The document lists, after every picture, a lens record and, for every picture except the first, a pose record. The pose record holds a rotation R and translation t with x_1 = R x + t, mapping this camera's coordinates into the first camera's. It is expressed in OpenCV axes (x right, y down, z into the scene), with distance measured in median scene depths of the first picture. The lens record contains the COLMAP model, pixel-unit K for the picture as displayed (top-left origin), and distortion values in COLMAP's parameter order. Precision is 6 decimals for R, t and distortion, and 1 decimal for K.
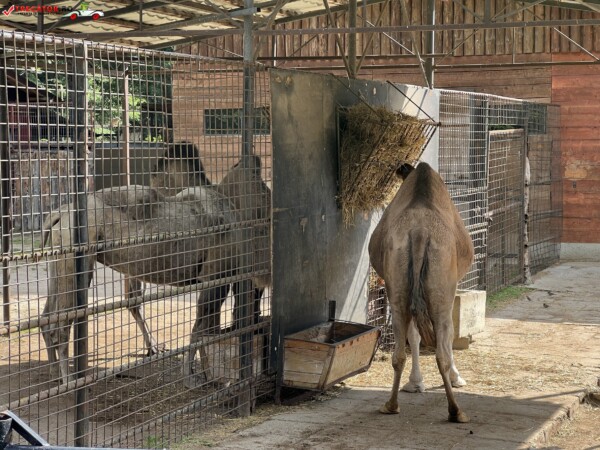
lens RADIAL K [[1344.5, 0, 300.2], [0, 1344.5, 225.2], [0, 0, 1]] dist [0.216077, 0.000000]
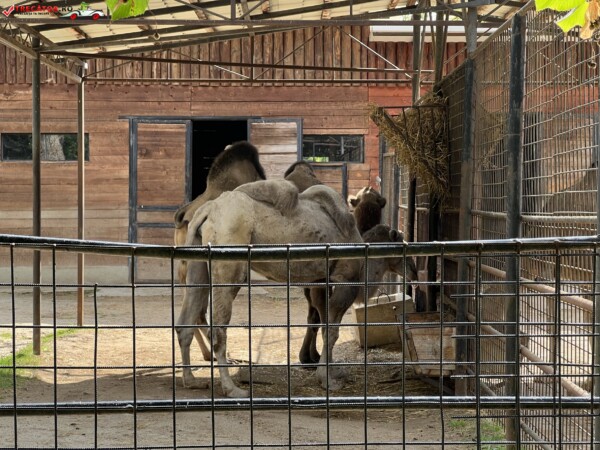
lens RADIAL K [[1344.5, 0, 303.4], [0, 1344.5, 220.9], [0, 0, 1]] dist [0.216077, 0.000000]
pose [[0.908842, 0.000036, 0.417140, -0.298885], [0.021517, 0.998665, -0.046966, 0.026032], [-0.416584, 0.051660, 0.907628, 0.069954]]
